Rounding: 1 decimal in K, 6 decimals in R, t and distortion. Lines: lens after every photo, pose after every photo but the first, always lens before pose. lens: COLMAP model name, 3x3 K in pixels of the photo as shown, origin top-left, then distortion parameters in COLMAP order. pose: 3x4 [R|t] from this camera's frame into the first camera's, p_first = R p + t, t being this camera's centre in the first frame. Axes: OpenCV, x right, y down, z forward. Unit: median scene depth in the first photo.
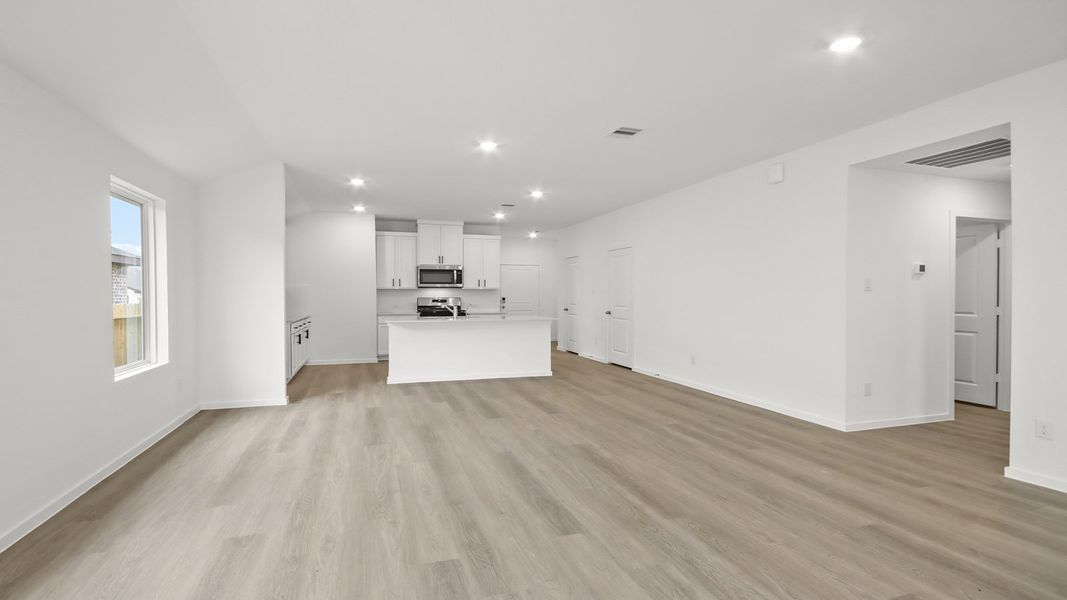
lens RADIAL K [[500.8, 0, 533.5], [0, 500.8, 300.0], [0, 0, 1]] dist [-0.000309, -0.000103]
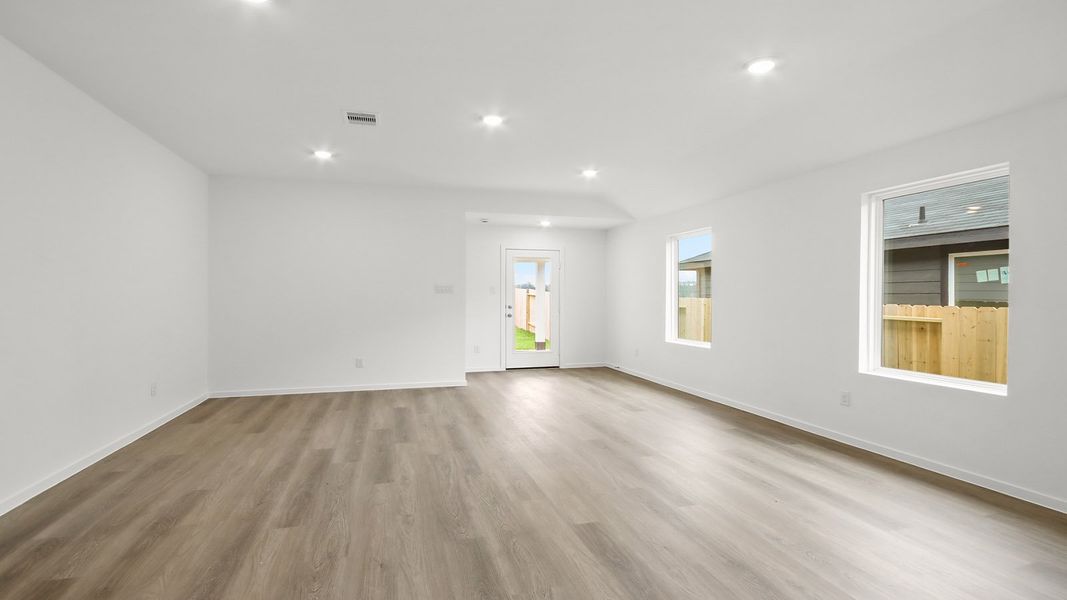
lens RADIAL K [[500.8, 0, 533.5], [0, 500.8, 300.0], [0, 0, 1]] dist [-0.000309, -0.000103]
pose [[-0.999193, -0.000524, 0.040159, 0.061303], [0.000089, 0.999884, 0.015249, -0.008093], [-0.040163, 0.015240, -0.999077, 0.868679]]
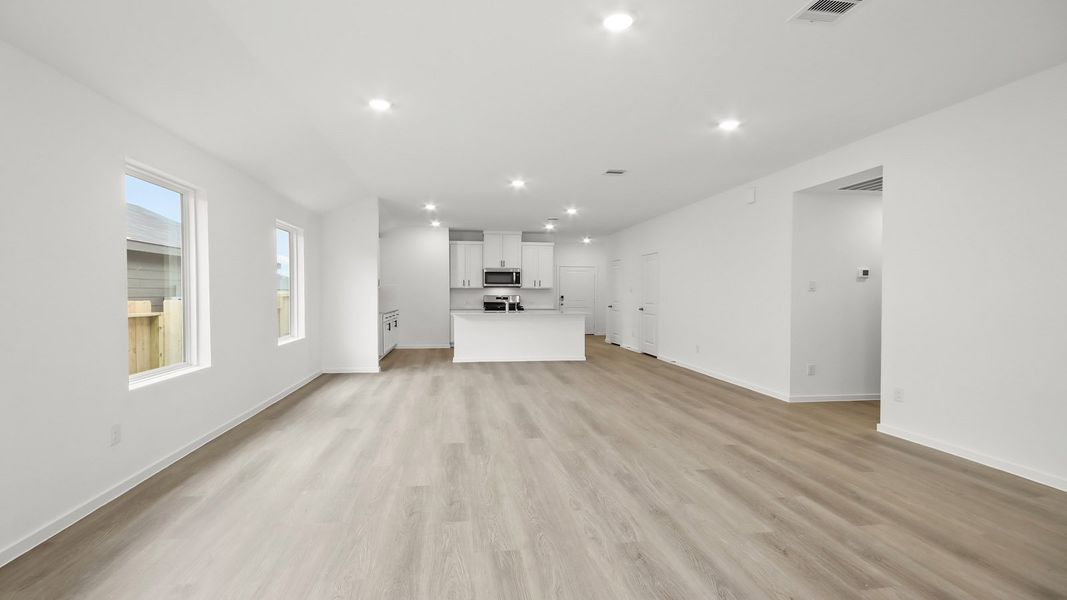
lens RADIAL K [[500.8, 0, 533.5], [0, 500.8, 300.0], [0, 0, 1]] dist [-0.000309, -0.000103]
pose [[0.985569, 0.006173, -0.169161, 0.148096], [-0.005699, 0.999978, 0.003286, 0.002506], [0.169178, -0.002275, 0.985583, -0.267220]]
